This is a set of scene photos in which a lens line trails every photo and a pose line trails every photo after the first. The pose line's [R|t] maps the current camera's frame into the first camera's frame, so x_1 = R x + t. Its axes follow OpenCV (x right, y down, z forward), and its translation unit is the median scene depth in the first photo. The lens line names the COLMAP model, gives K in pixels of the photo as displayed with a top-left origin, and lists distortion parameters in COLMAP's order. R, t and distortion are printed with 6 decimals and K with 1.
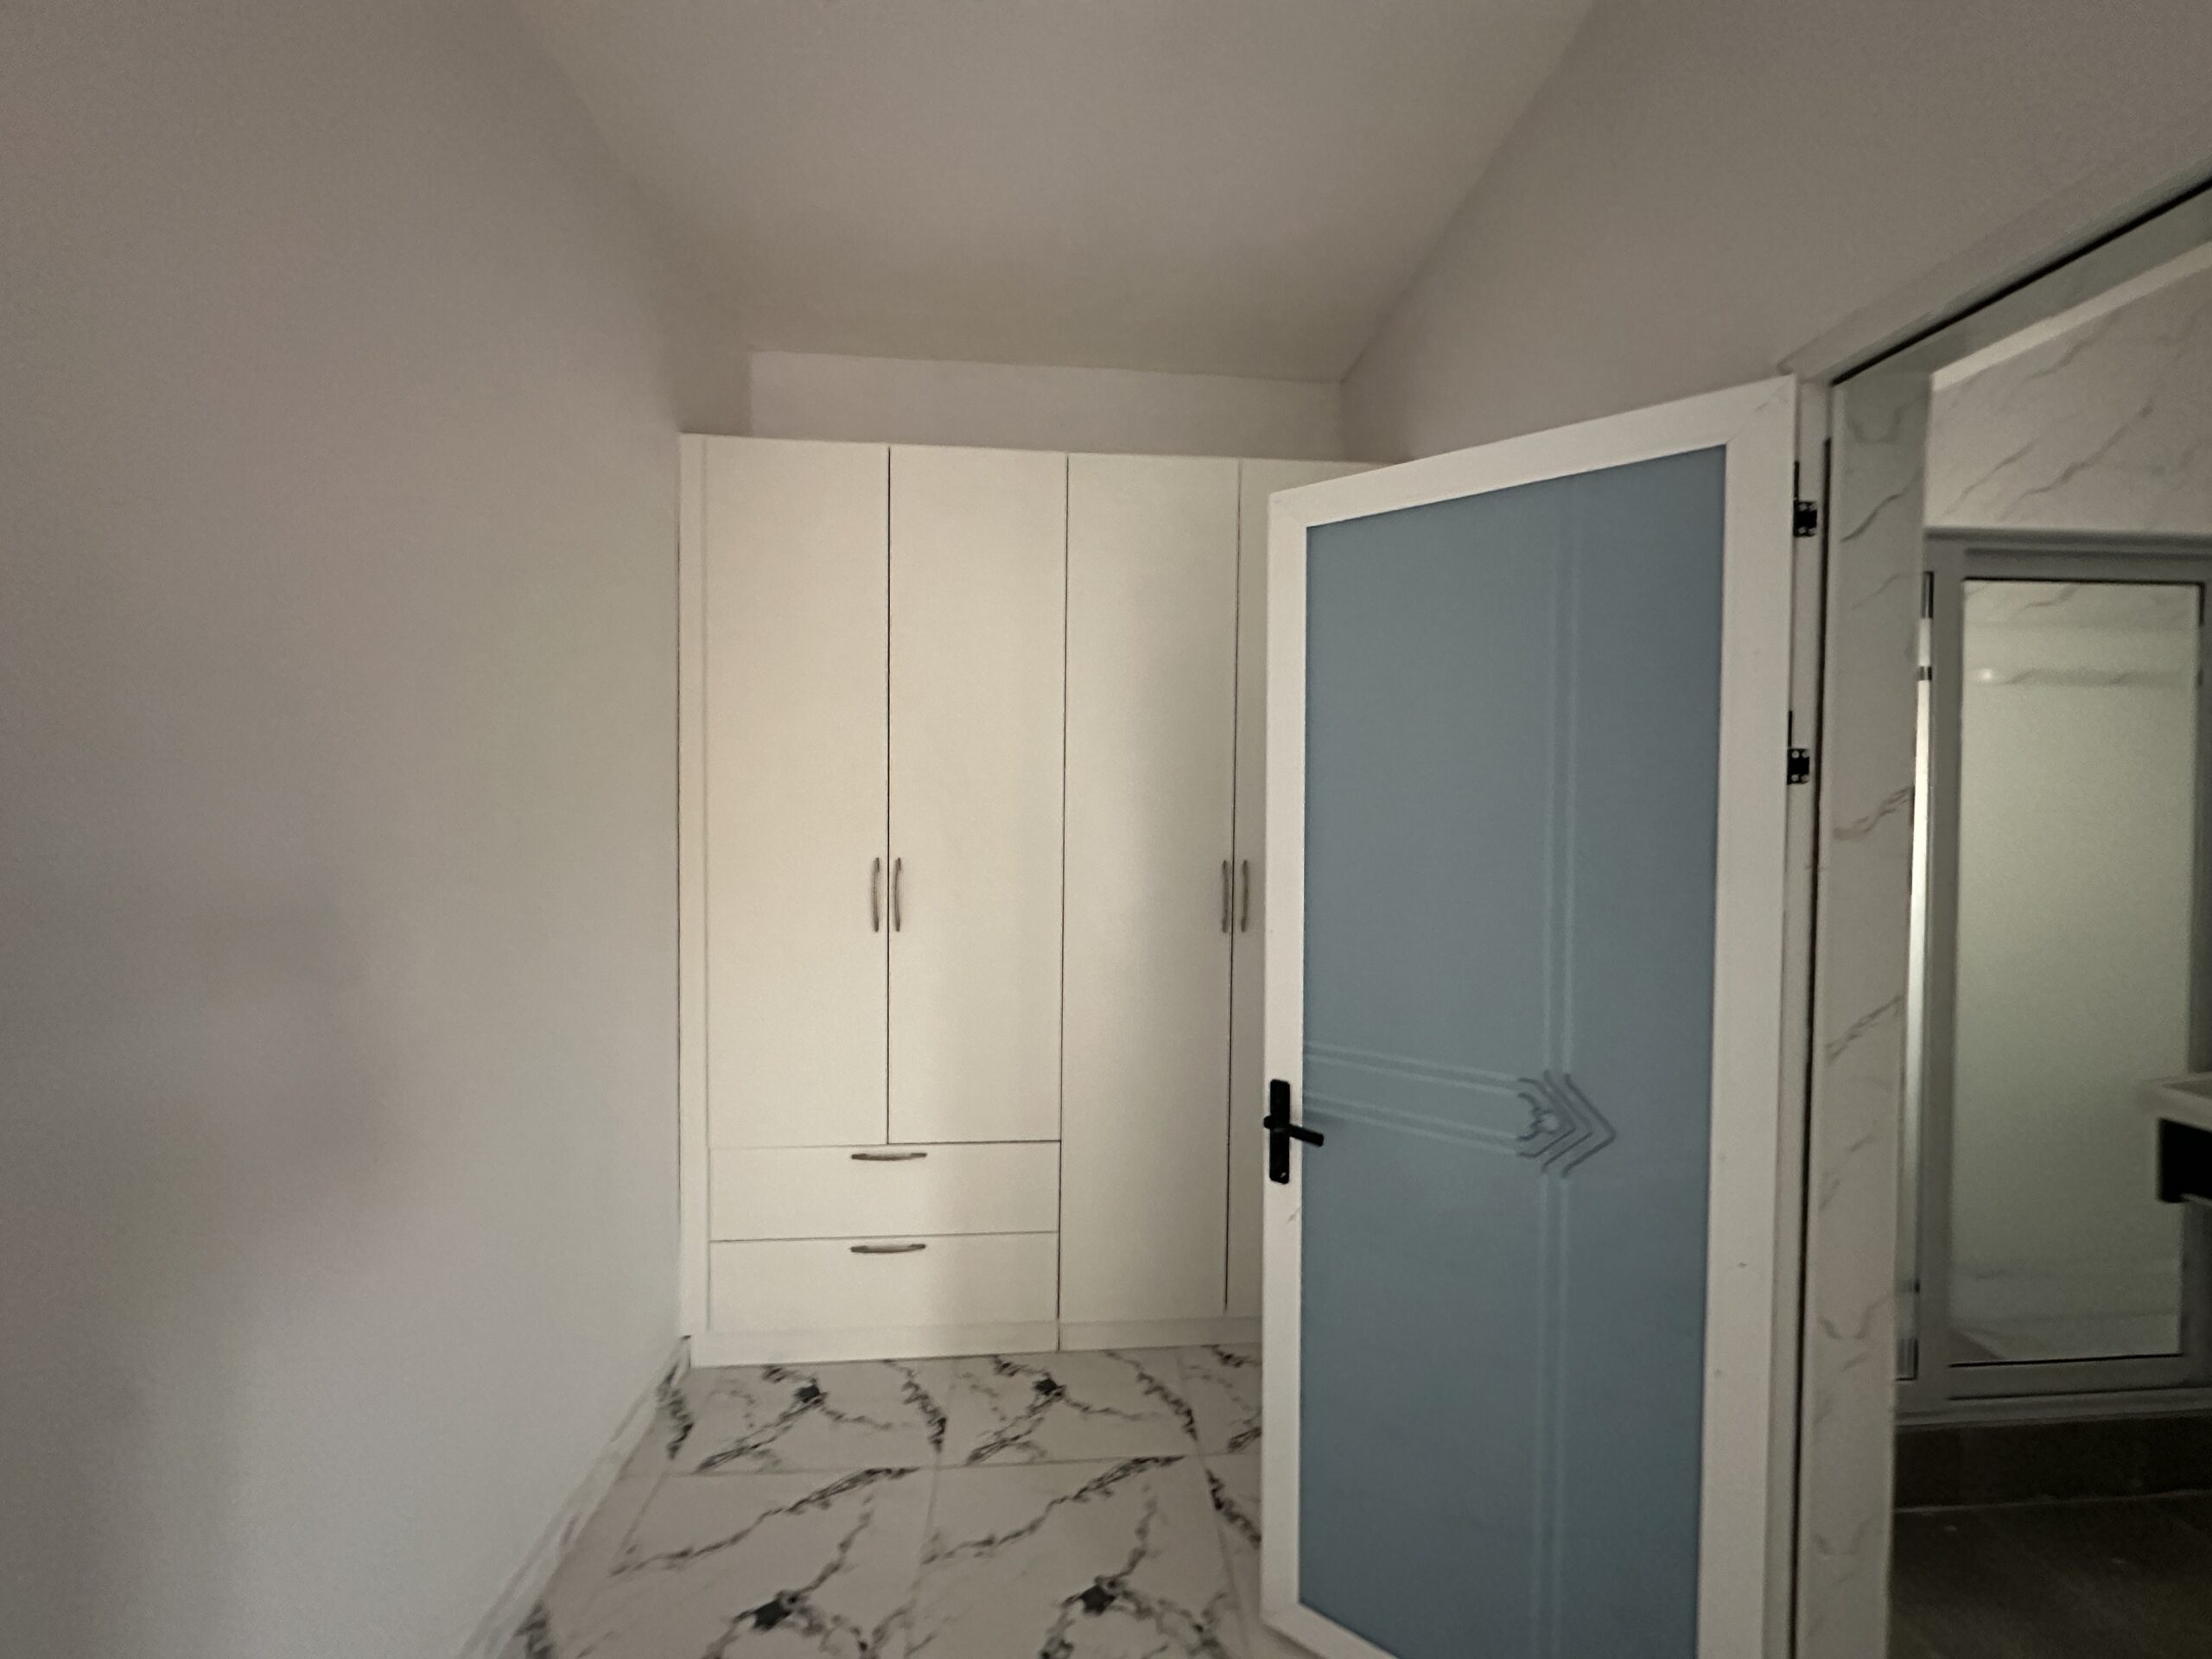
lens RADIAL K [[886.8, 0, 1113.2], [0, 886.8, 841.4], [0, 0, 1]] dist [-0.003570, 0.000881]
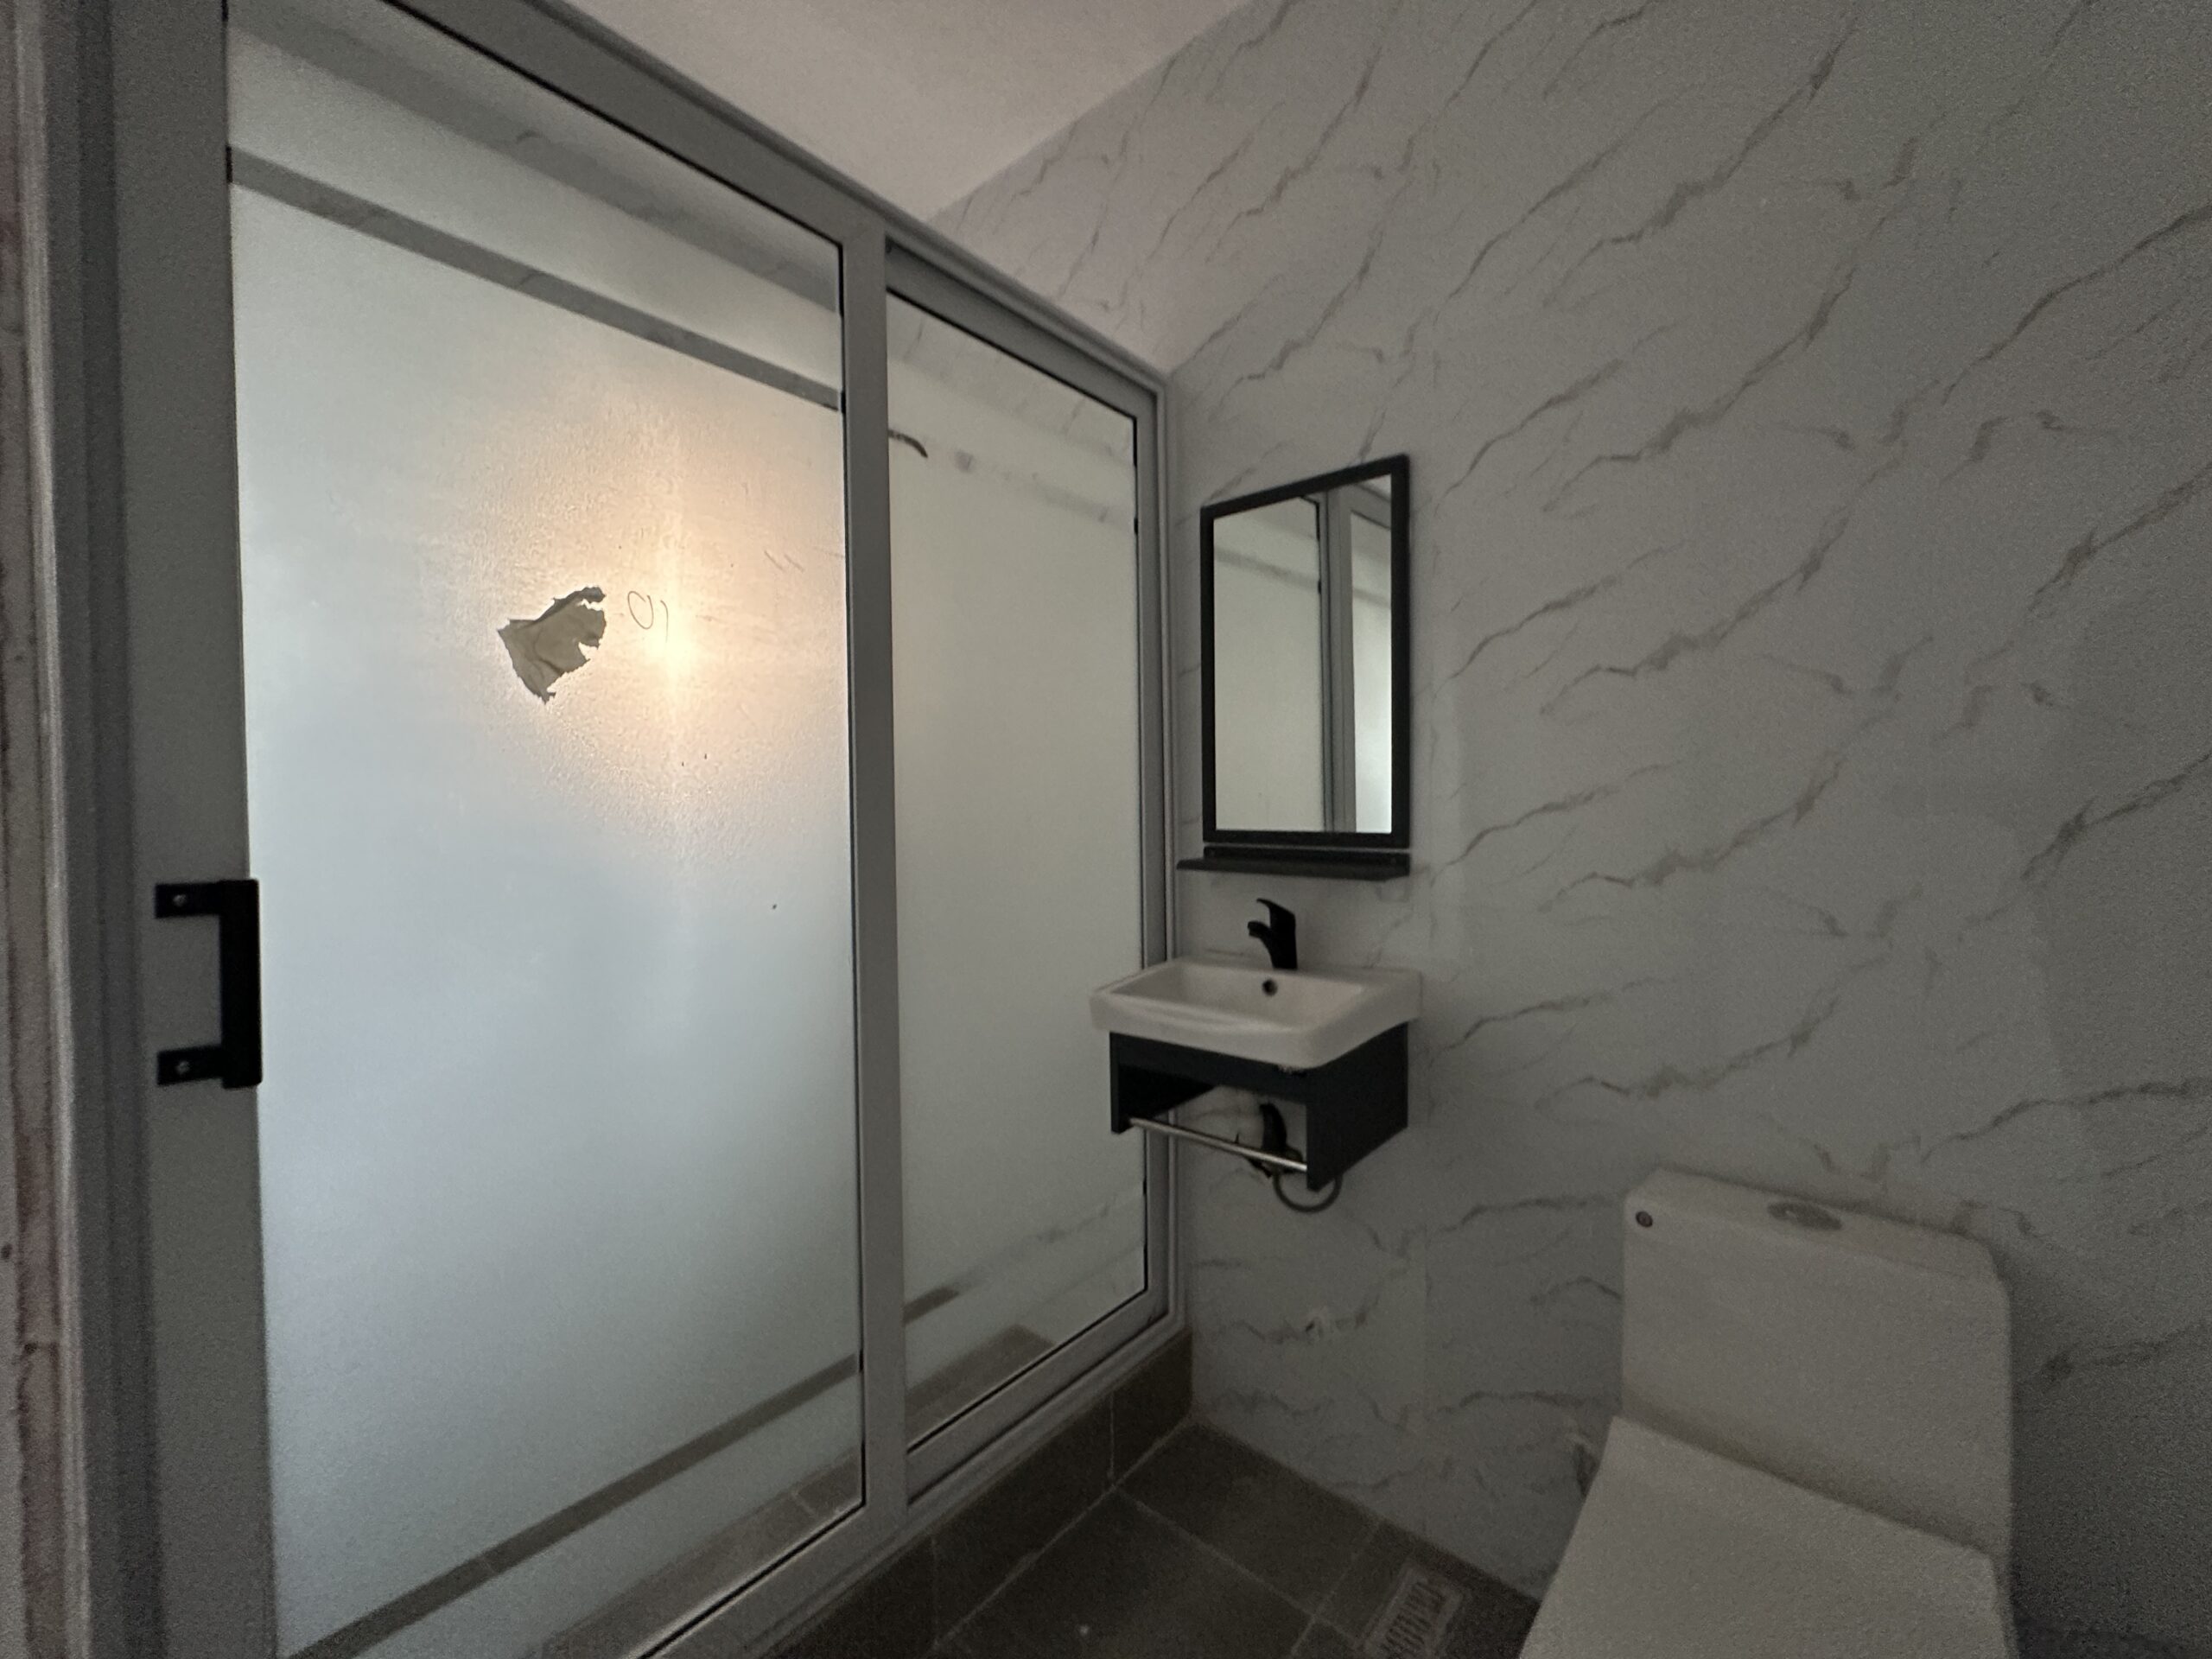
lens RADIAL K [[886.8, 0, 1110.9], [0, 886.8, 828.7], [0, 0, 1]] dist [-0.003570, 0.000881]
pose [[0.710719, -0.024716, 0.703042, 0.590650], [0.028779, 0.999568, 0.006047, 0.116298], [-0.702887, 0.015935, 0.711123, 0.399339]]
